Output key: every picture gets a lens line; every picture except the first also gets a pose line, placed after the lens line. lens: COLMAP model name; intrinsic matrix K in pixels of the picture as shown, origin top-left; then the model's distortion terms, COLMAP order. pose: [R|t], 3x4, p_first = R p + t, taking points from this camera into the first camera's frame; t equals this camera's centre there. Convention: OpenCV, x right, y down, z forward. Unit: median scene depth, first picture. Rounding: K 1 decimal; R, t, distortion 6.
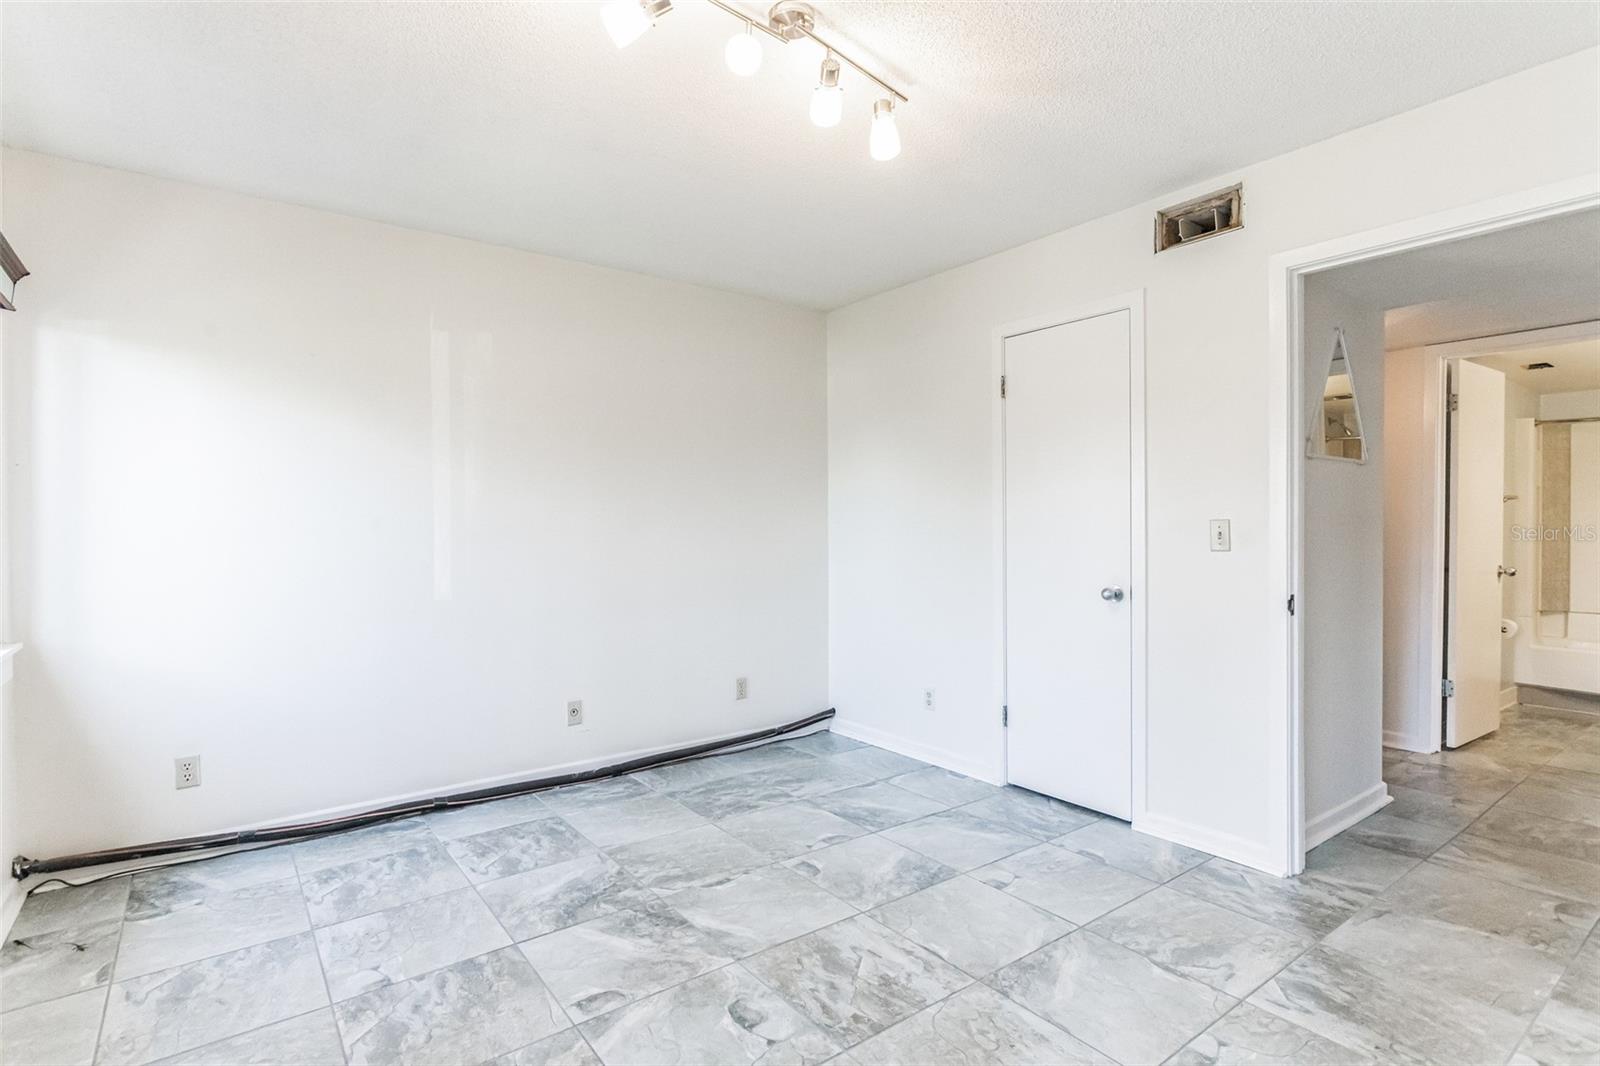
lens RADIAL K [[788.7, 0, 796.0], [0, 788.7, 530.4], [0, 0, 1]] dist [-0.007561, 0.002949]
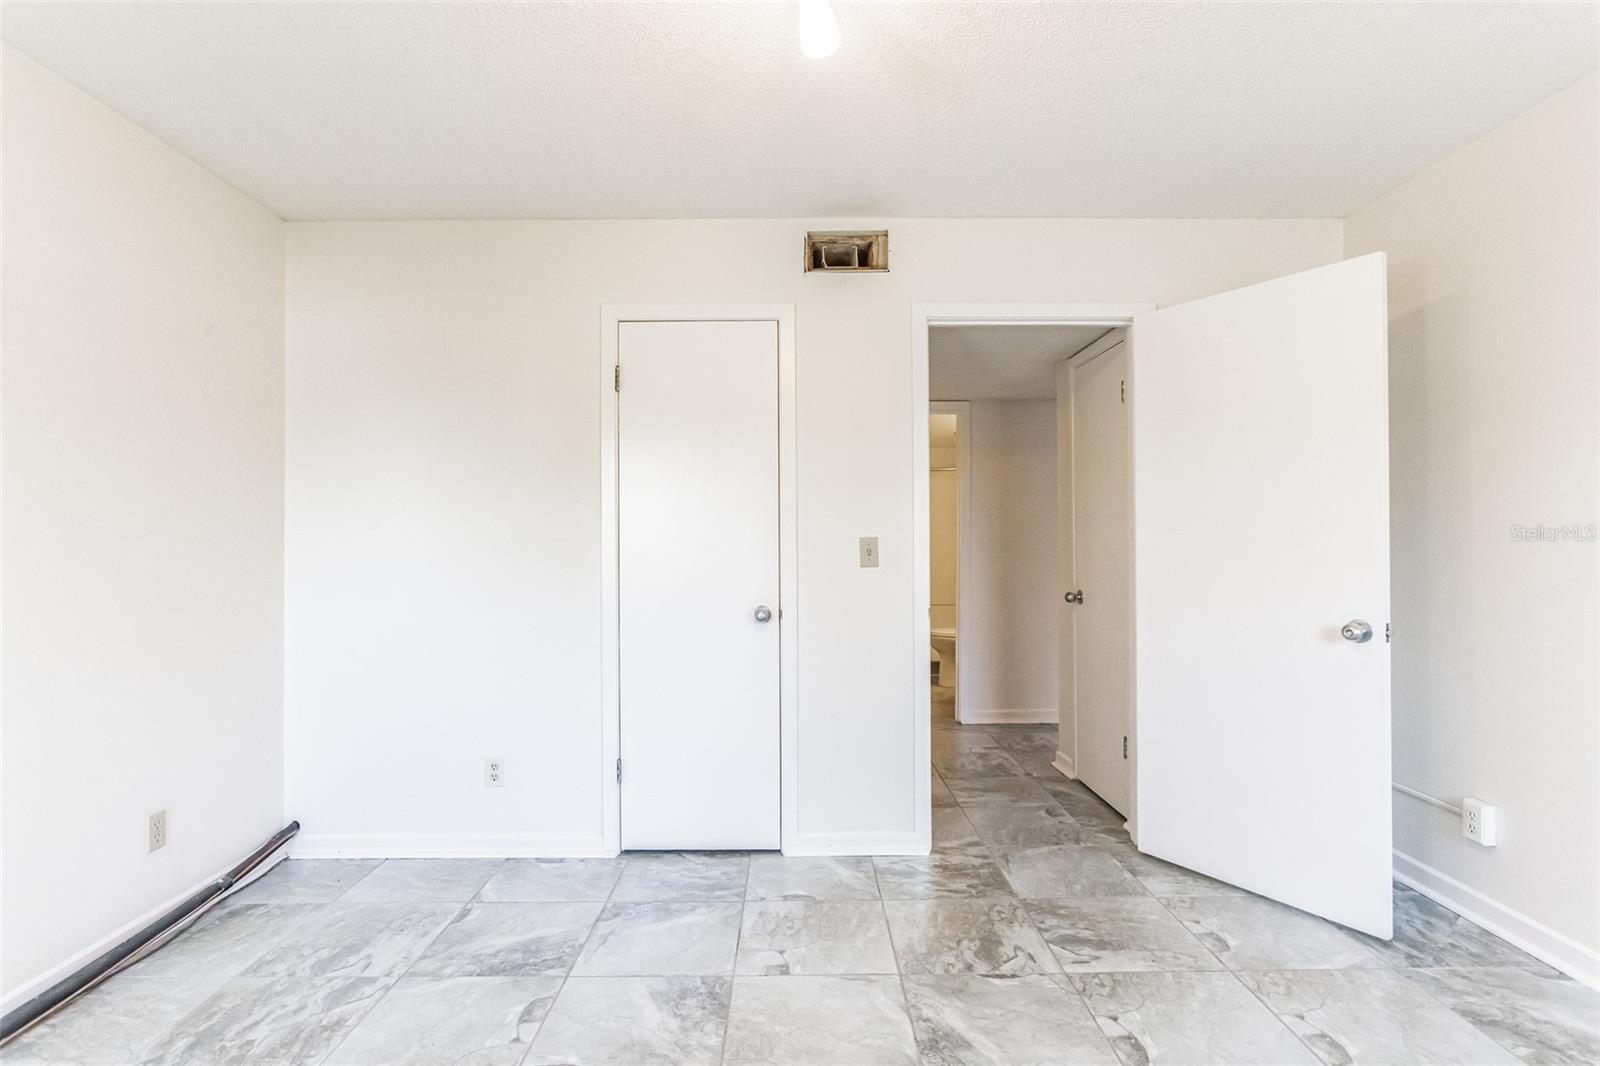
lens RADIAL K [[788.7, 0, 796.0], [0, 788.7, 530.4], [0, 0, 1]] dist [-0.007561, 0.002949]
pose [[0.598255, 0.014847, 0.801168, -0.340304], [0.008153, 0.999664, -0.024613, 0.003256], [-0.801265, 0.021257, 0.597933, 0.395687]]
